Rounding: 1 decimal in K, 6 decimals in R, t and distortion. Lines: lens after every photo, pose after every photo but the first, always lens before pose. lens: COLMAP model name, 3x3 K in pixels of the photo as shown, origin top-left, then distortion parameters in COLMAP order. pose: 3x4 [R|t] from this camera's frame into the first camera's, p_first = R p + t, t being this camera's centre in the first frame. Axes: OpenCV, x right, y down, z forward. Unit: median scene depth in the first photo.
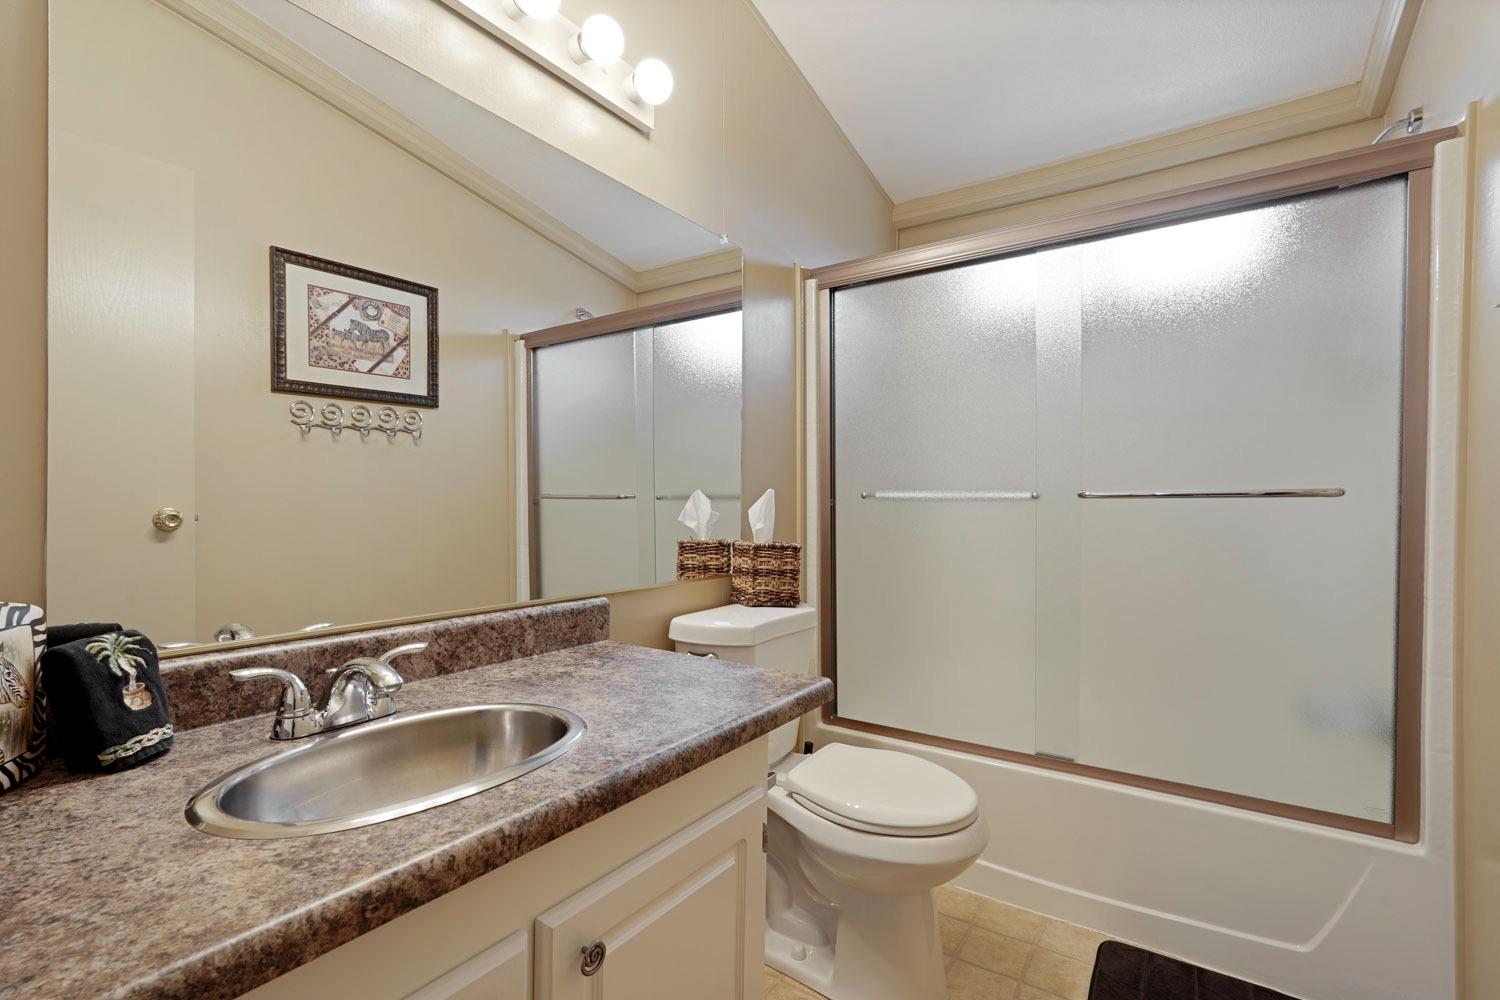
lens RADIAL K [[681.8, 0, 746.9], [0, 681.8, 503.5], [0, 0, 1]] dist [-0.000196, 0.000573]
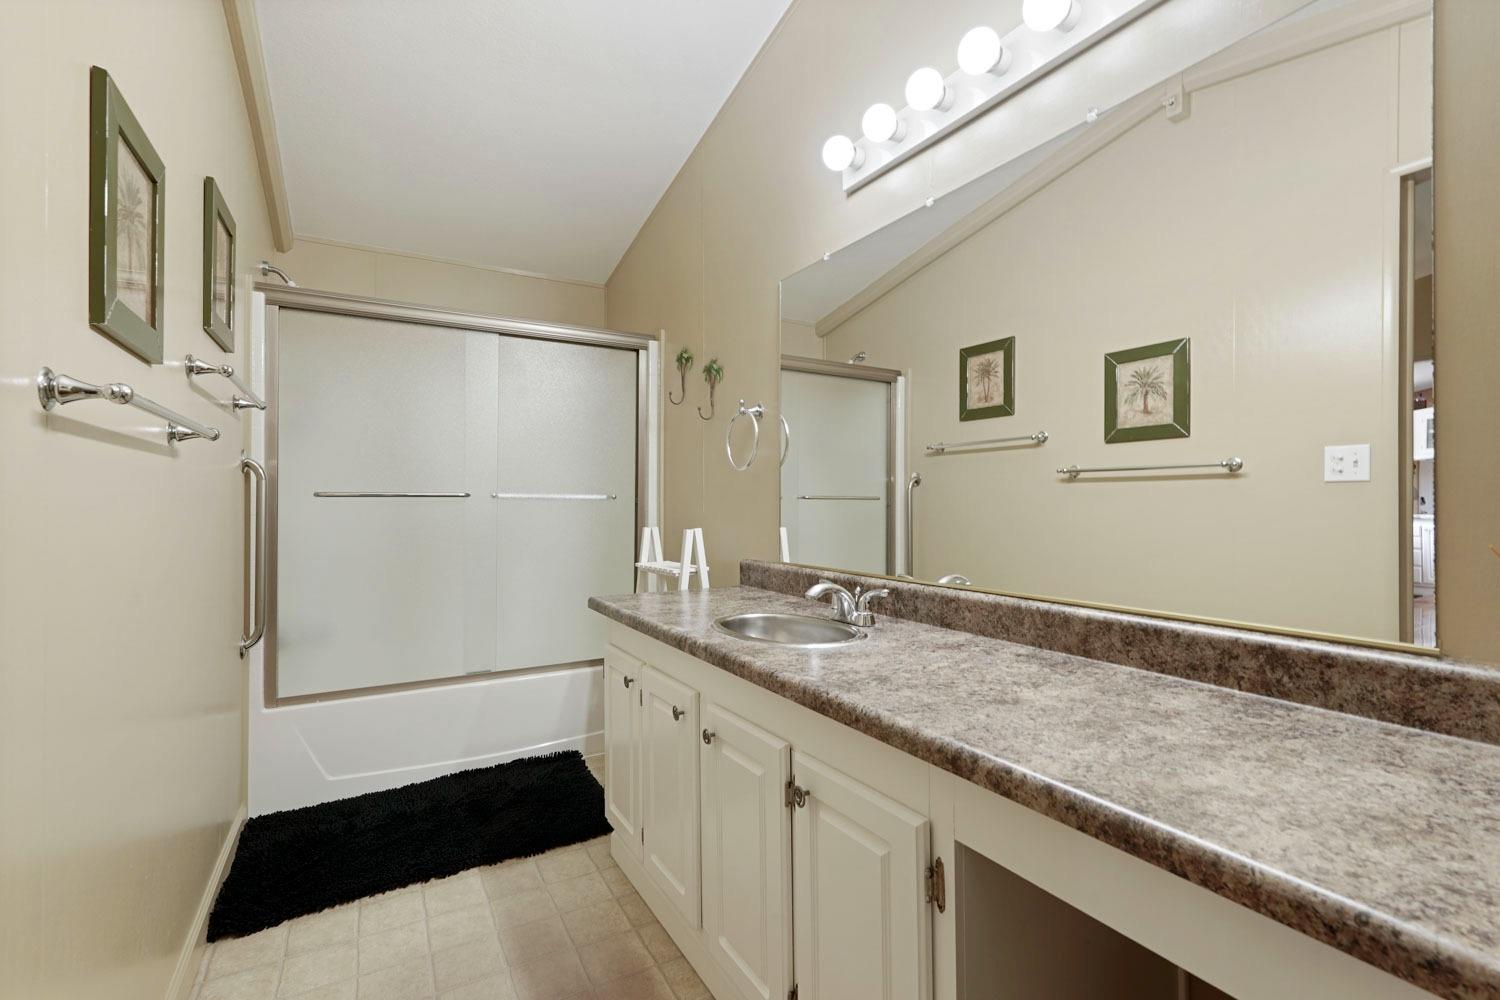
lens RADIAL K [[639.9, 0, 743.7], [0, 639.9, 498.8], [0, 0, 1]] dist [0.005022, 0.000561]
pose [[0.413391, 0.002734, 0.910550, -1.005303], [0.003055, 0.999986, -0.004389, -0.009706], [-0.910549, 0.004596, 0.413377, 1.114627]]
